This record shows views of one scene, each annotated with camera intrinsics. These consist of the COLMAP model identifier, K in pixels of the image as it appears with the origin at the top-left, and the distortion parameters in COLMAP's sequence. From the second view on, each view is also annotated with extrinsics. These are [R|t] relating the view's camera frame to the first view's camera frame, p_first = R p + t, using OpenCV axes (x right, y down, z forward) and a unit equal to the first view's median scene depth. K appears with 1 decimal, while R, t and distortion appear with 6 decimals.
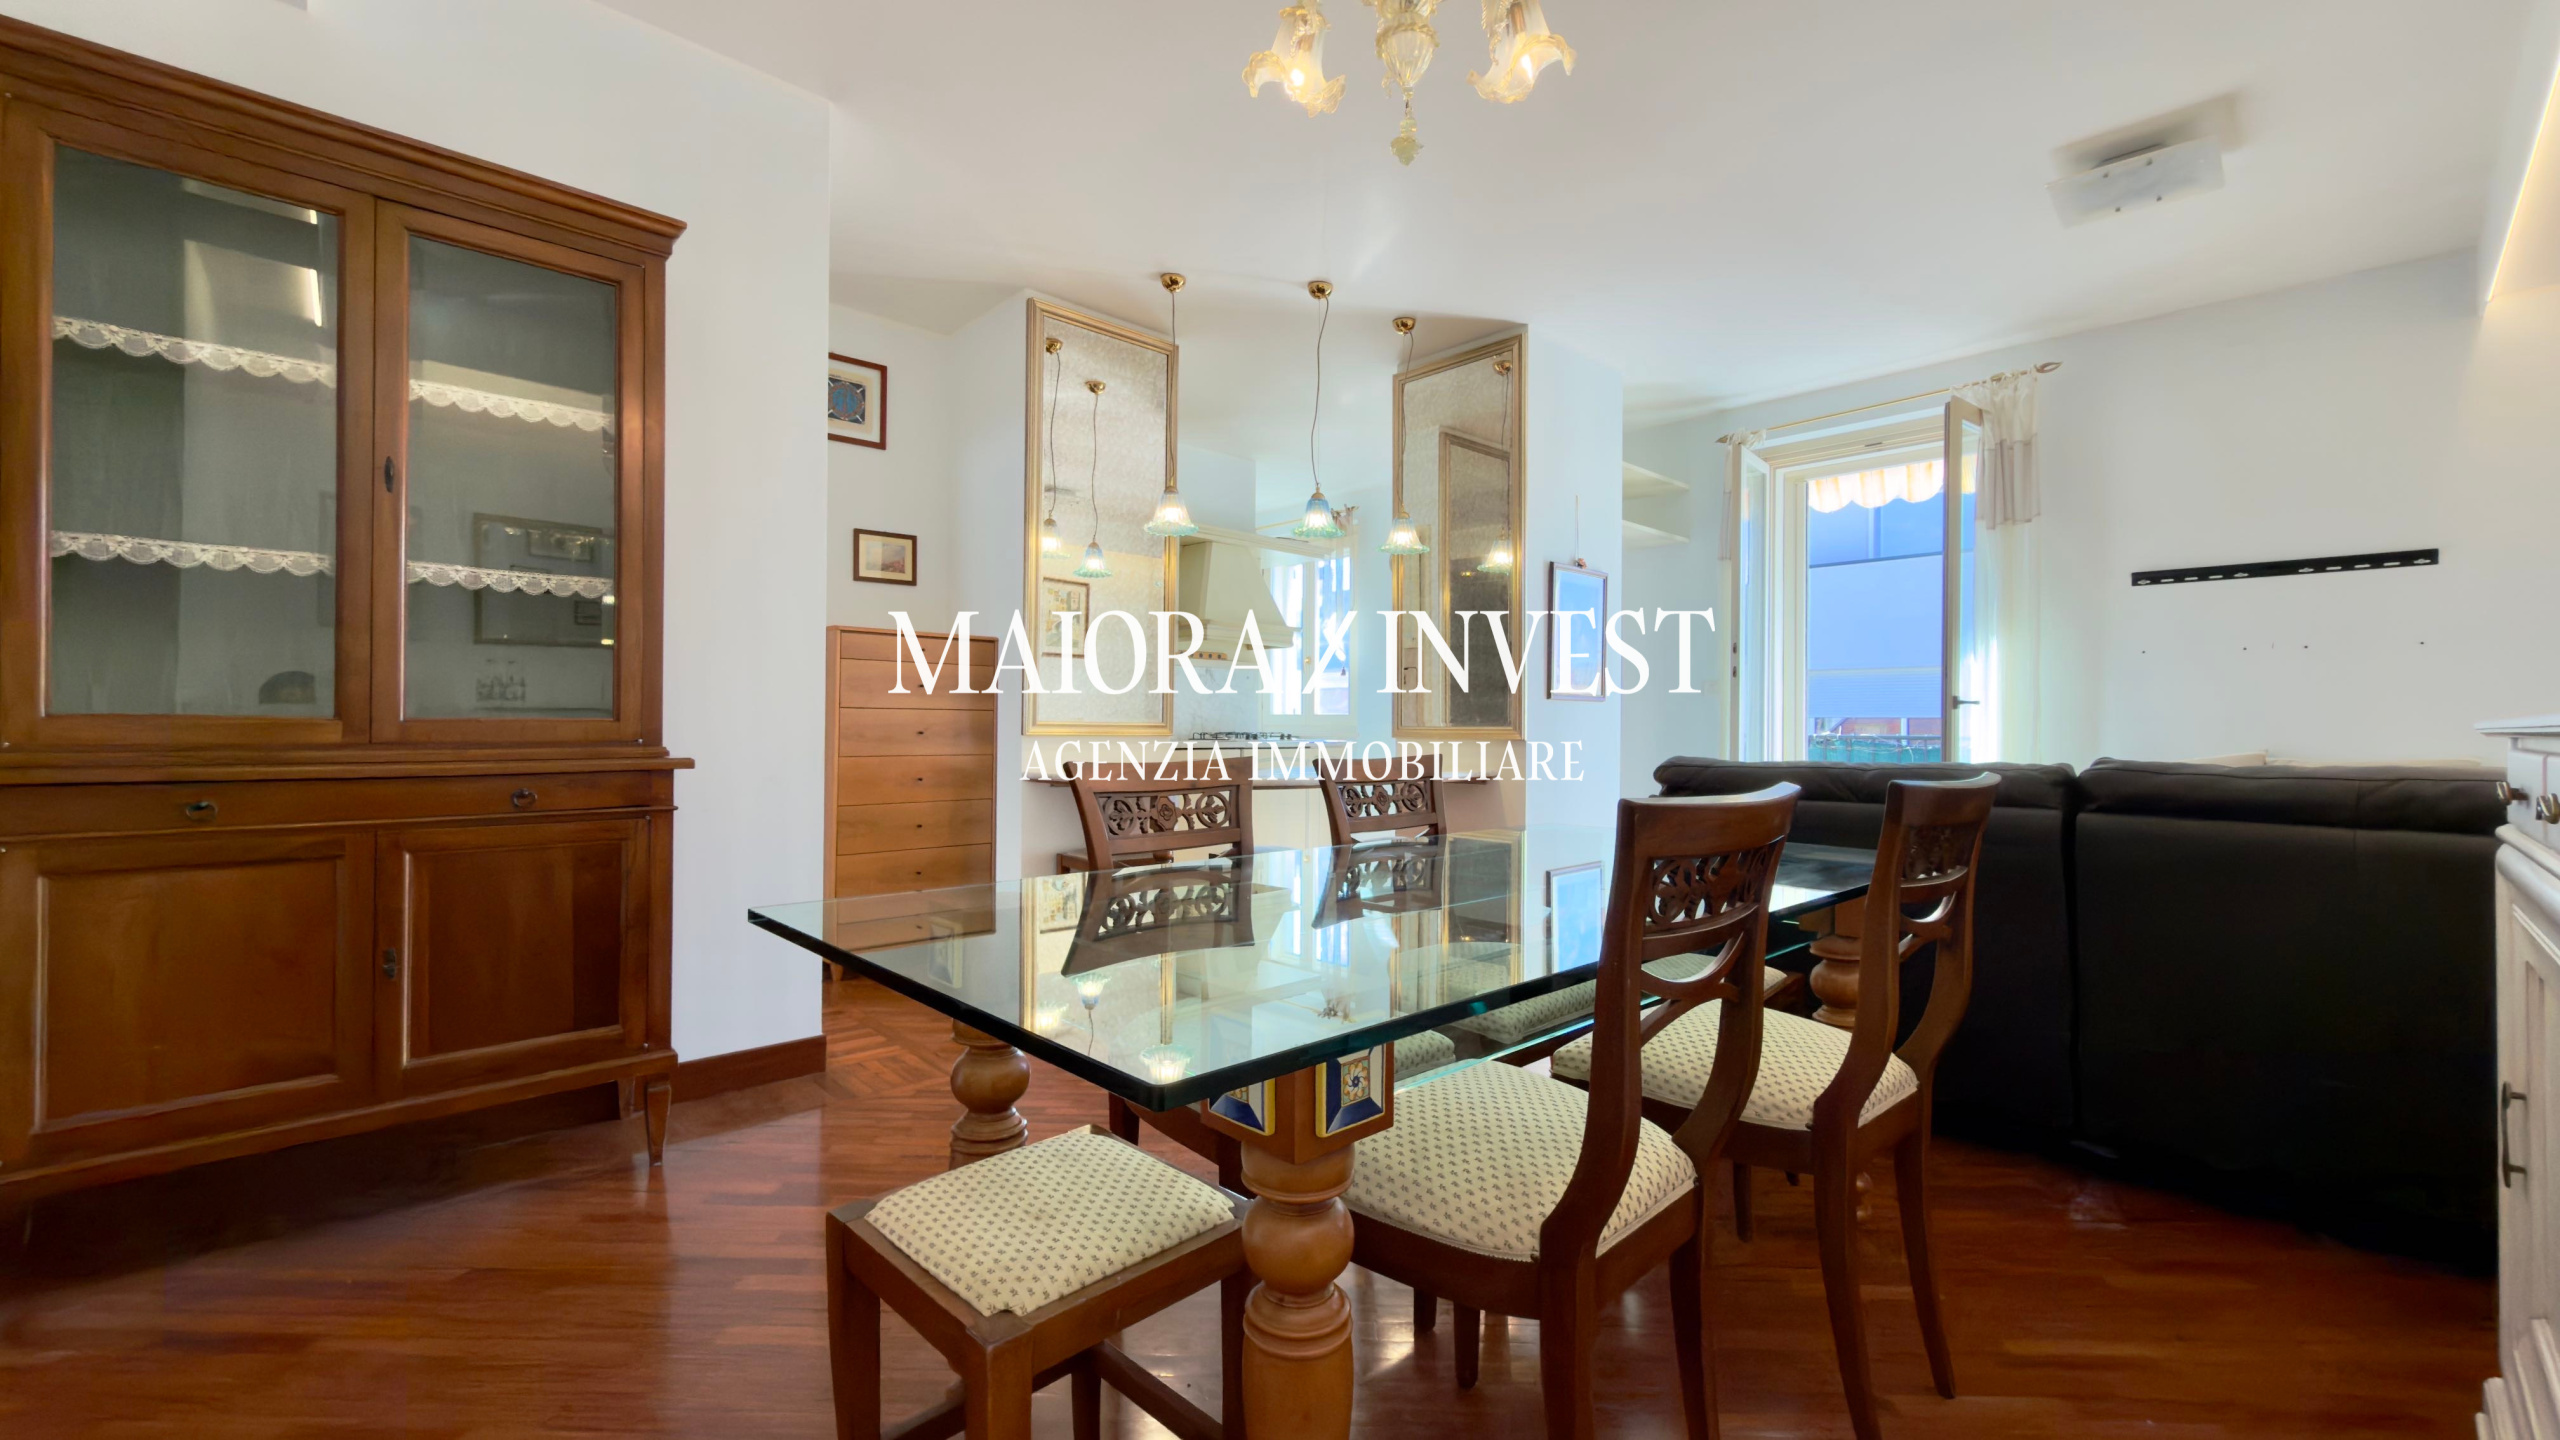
lens RADIAL K [[1032.1, 0, 1333.4], [0, 1032.1, 729.6], [0, 0, 1]] dist [0.000044, -0.000018]
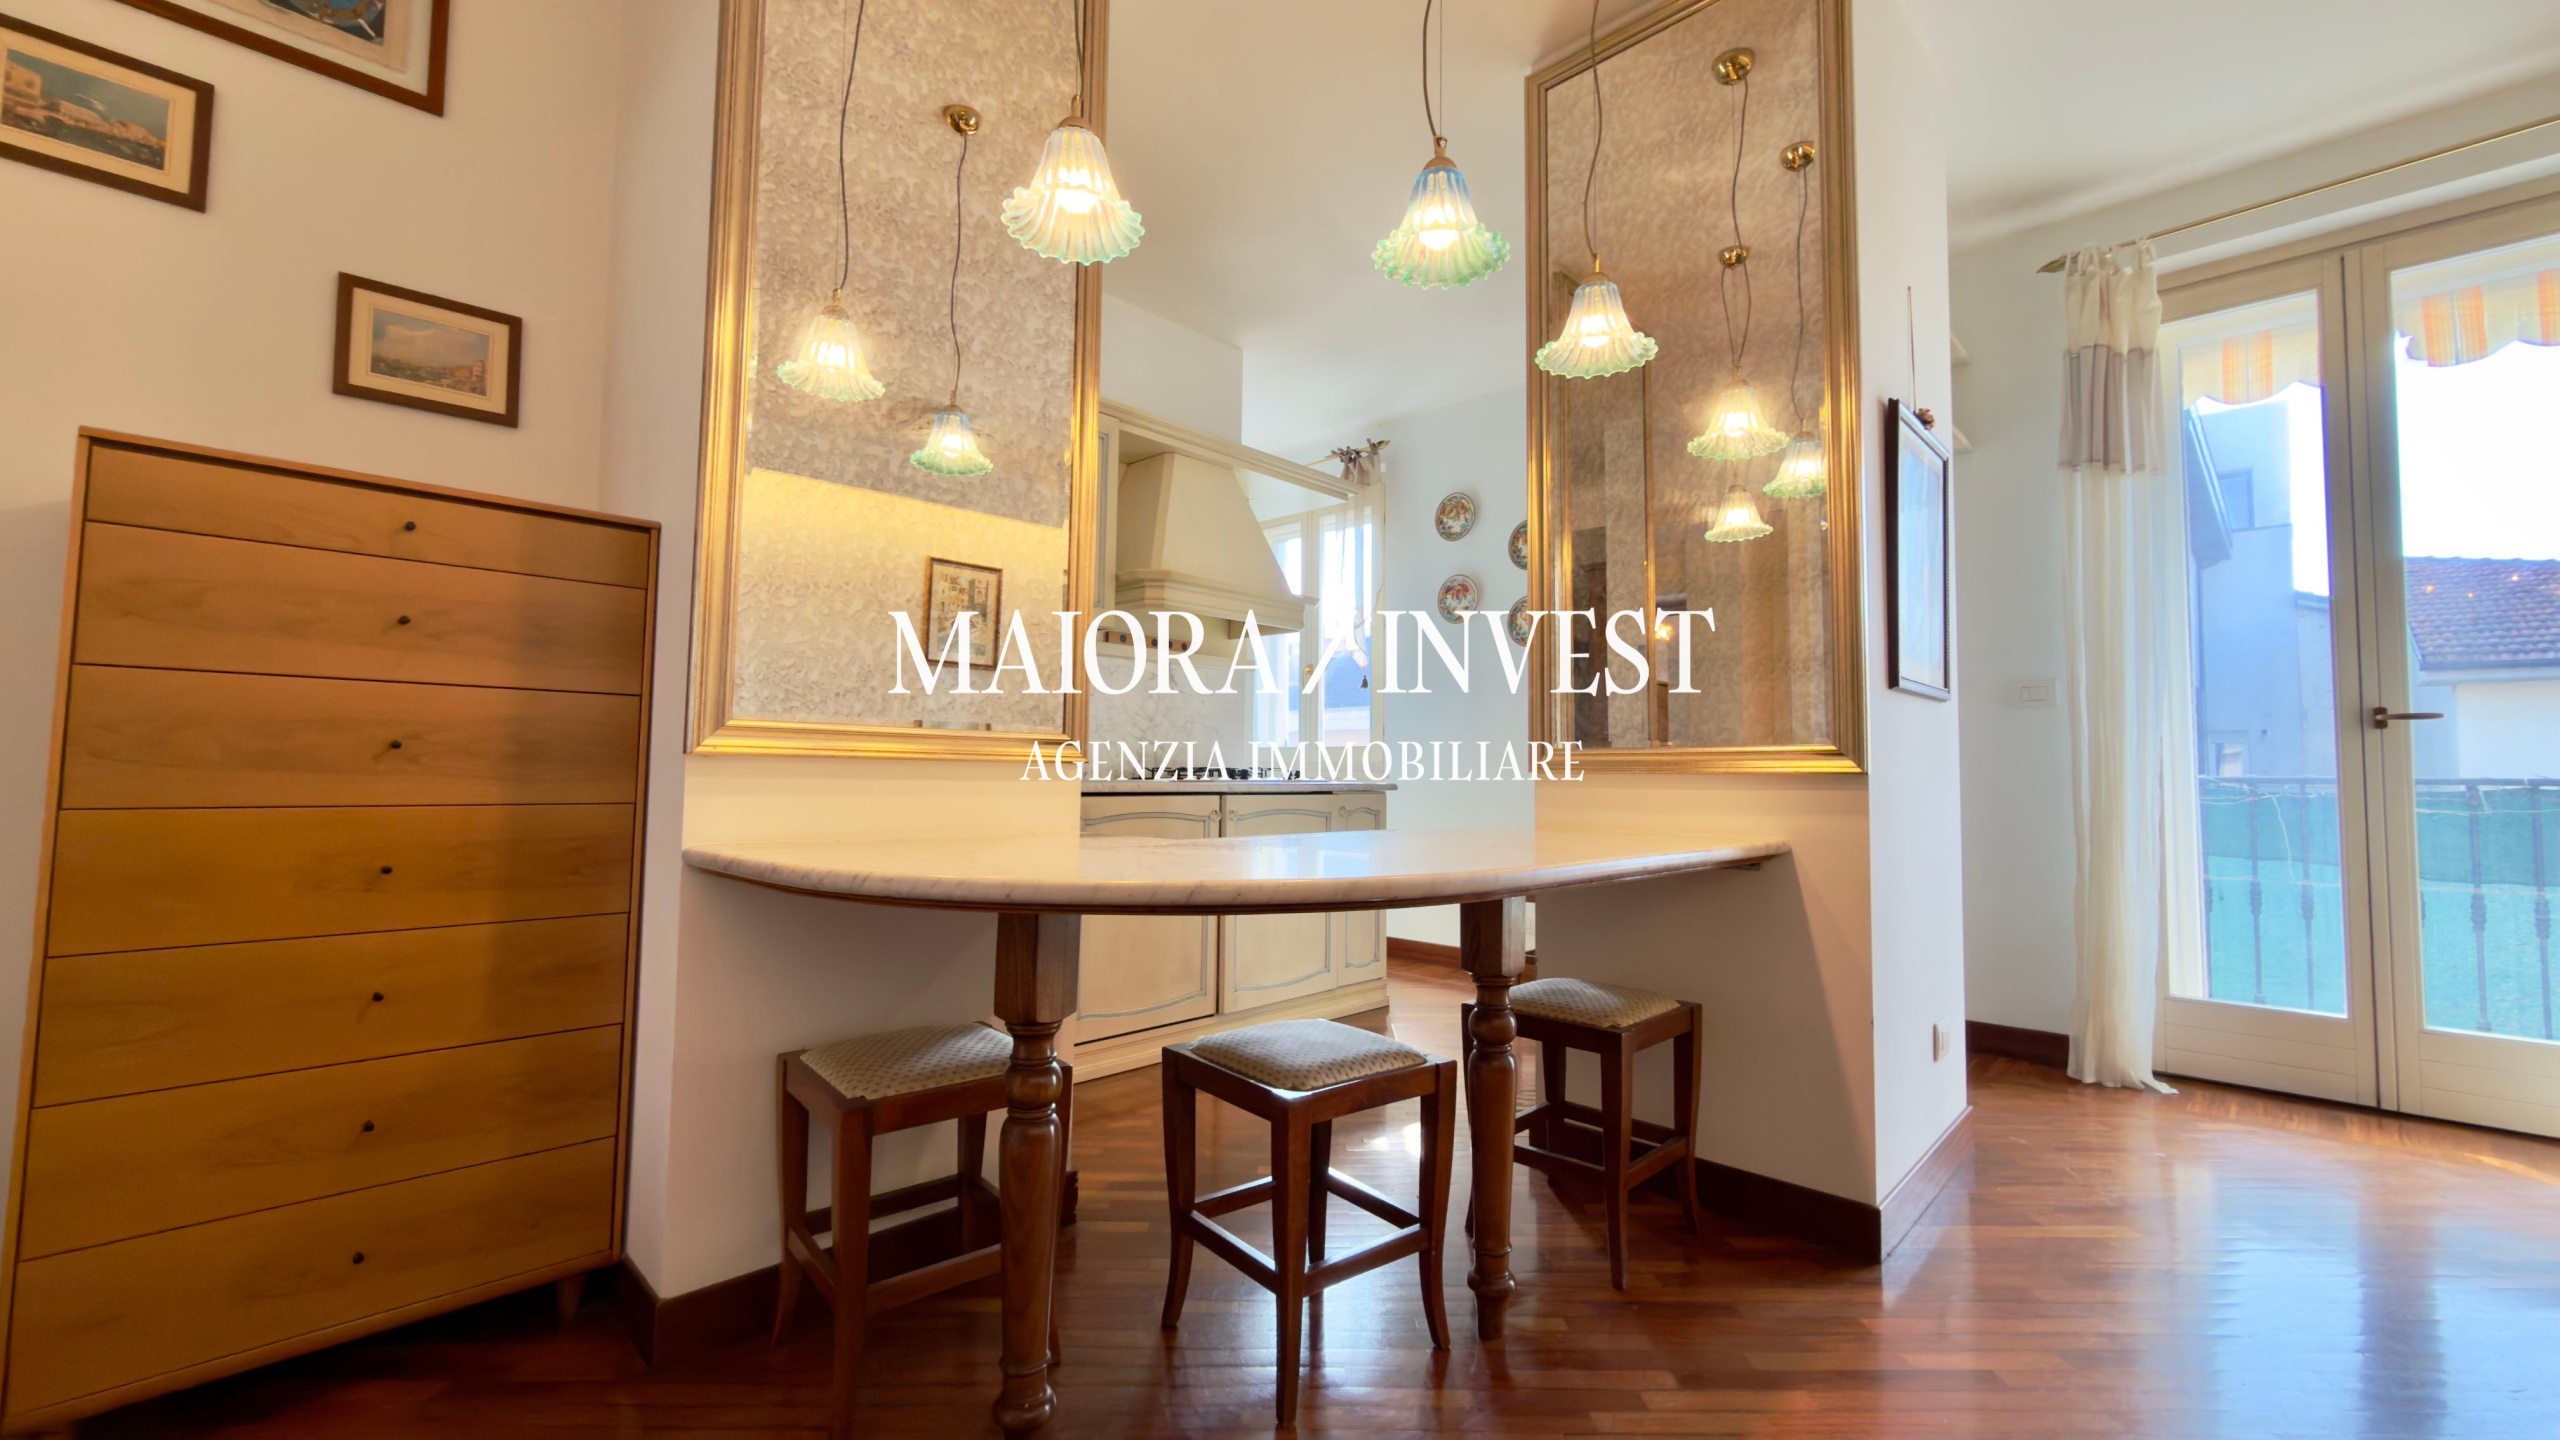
lens RADIAL K [[1021.7, 0, 1293.8], [0, 1021.7, 723.3], [0, 0, 1]] dist [-0.000992, -0.000045]
pose [[0.999990, 0.001485, 0.004257, -0.070065], [-0.001238, 0.998351, -0.057393, 0.014756], [-0.004335, 0.057387, 0.998343, 0.578652]]
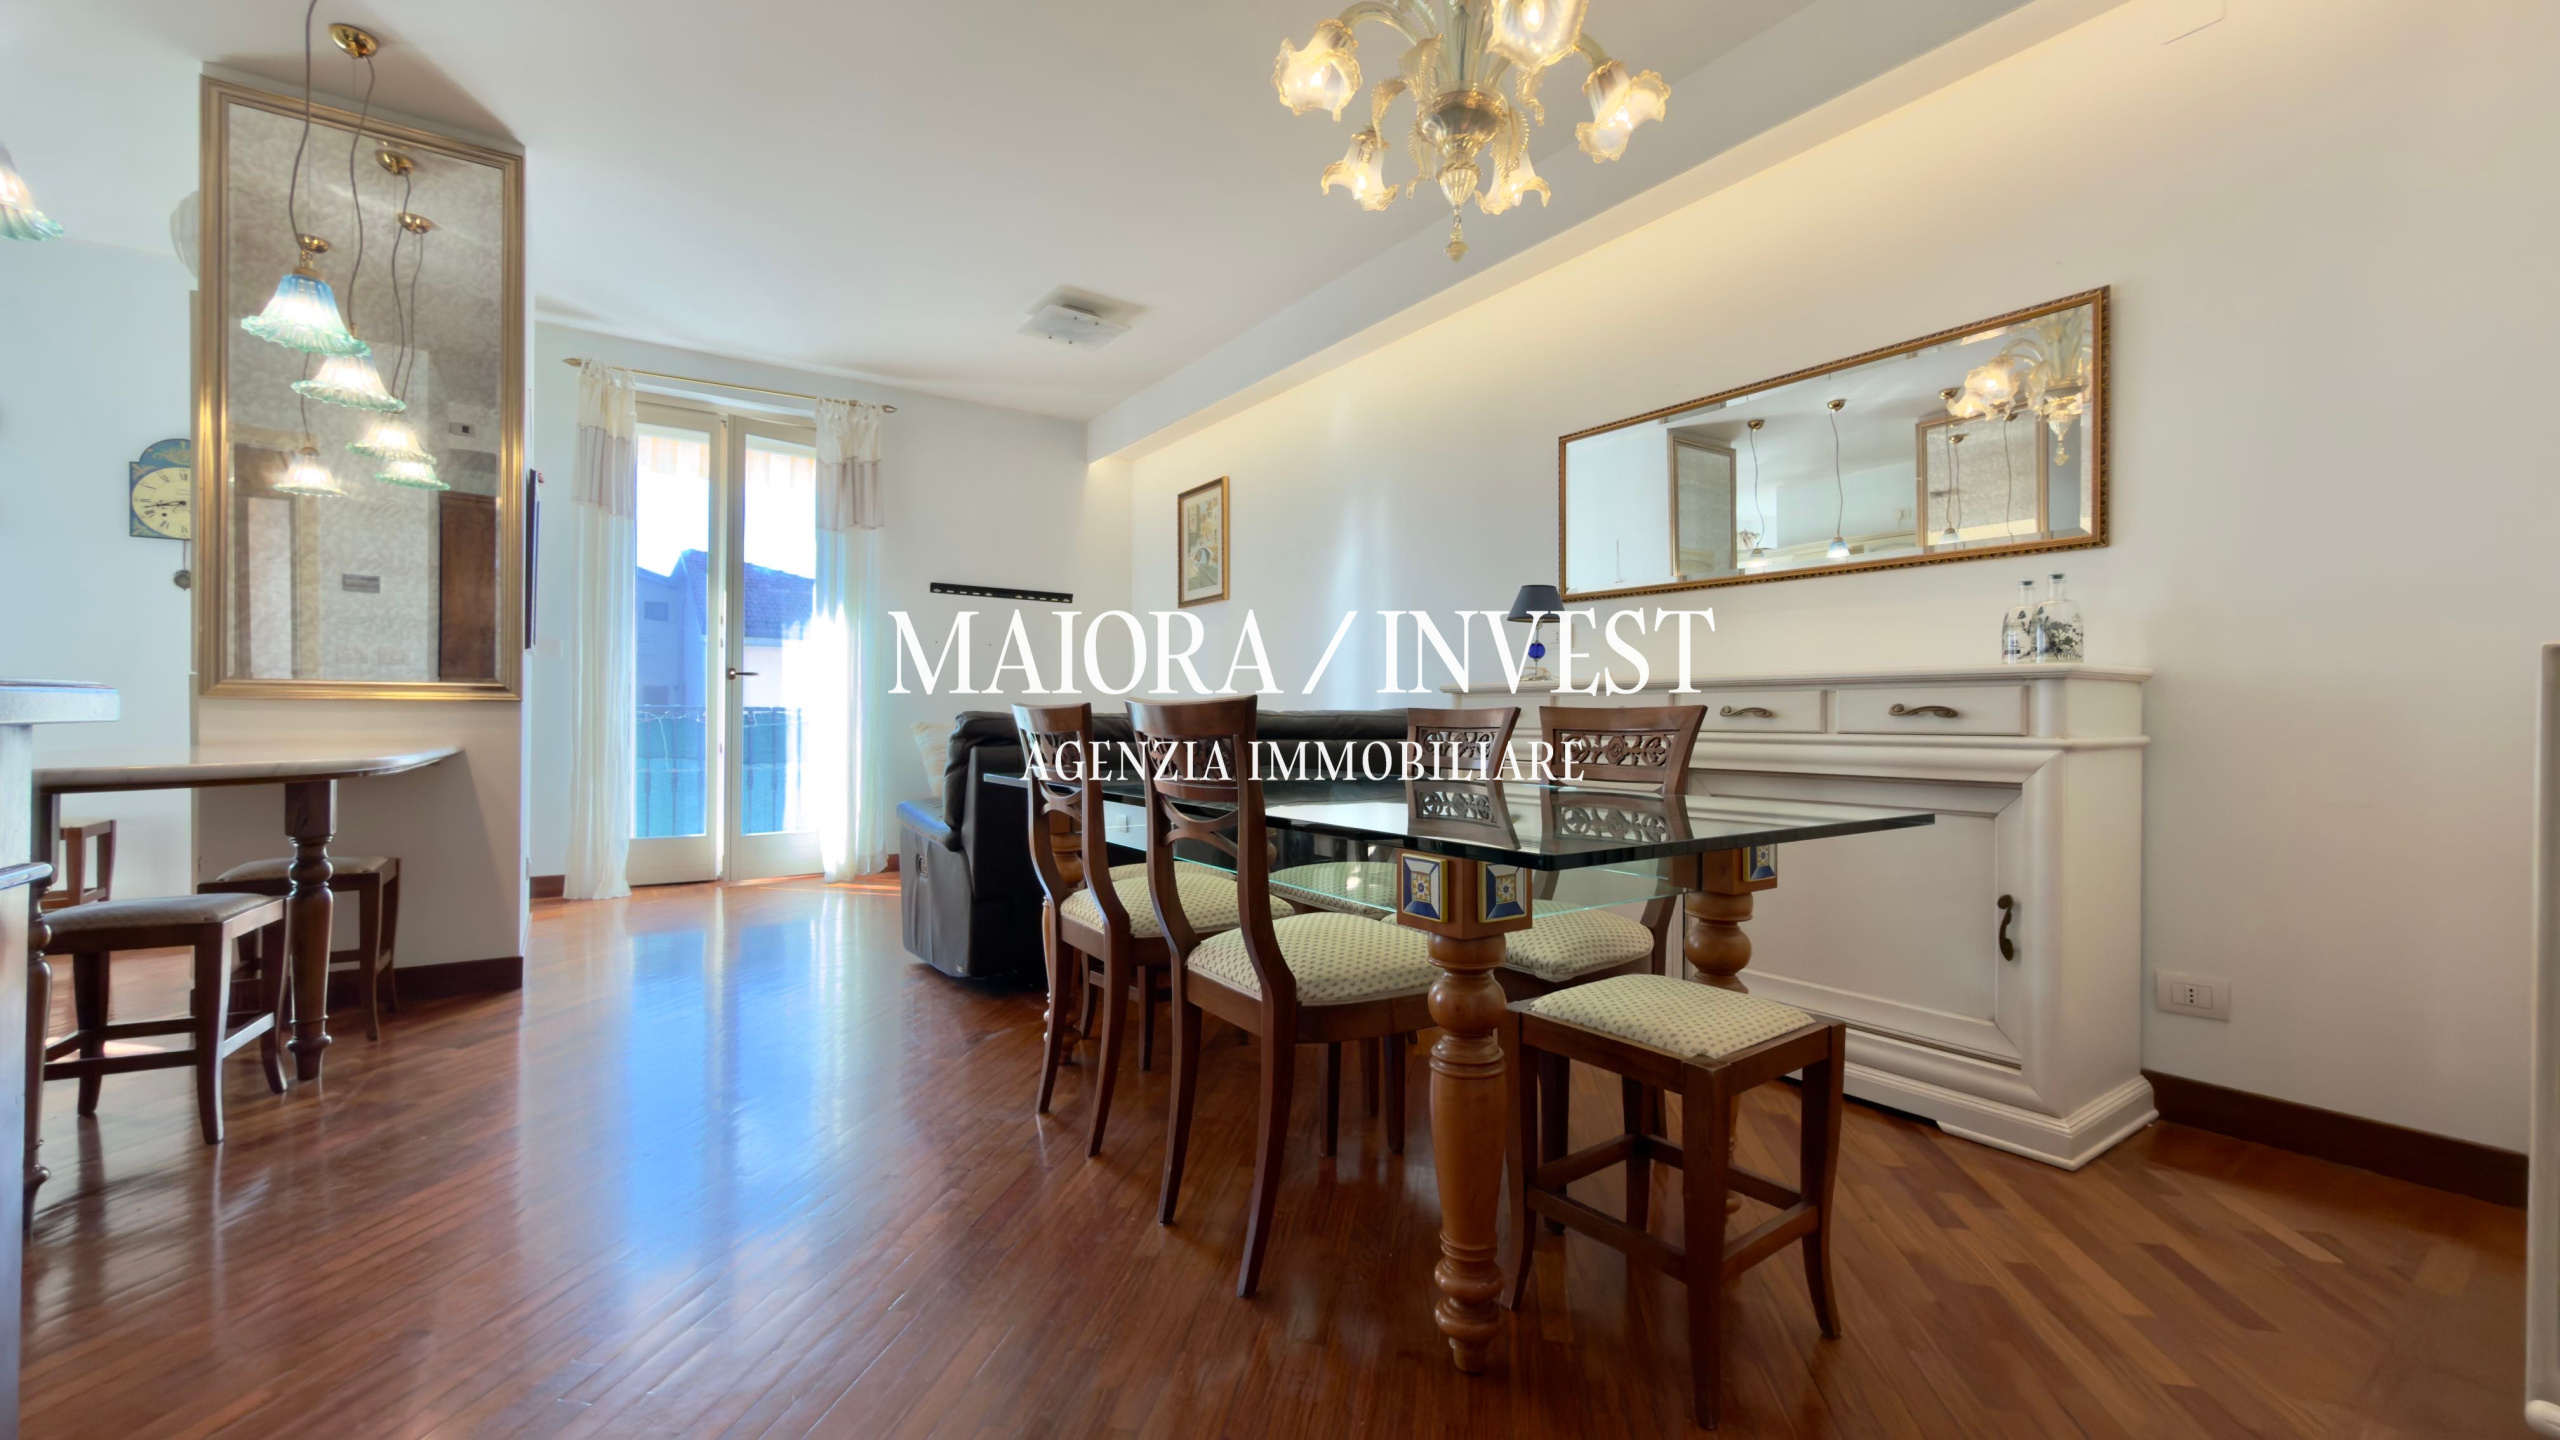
lens RADIAL K [[1021.7, 0, 1293.8], [0, 1021.7, 723.3], [0, 0, 1]] dist [-0.000992, -0.000045]
pose [[0.185989, -0.007859, 0.982520, -0.460383], [-0.007766, 0.999925, 0.009469, 0.013879], [-0.982521, -0.009391, 0.185914, 0.322242]]
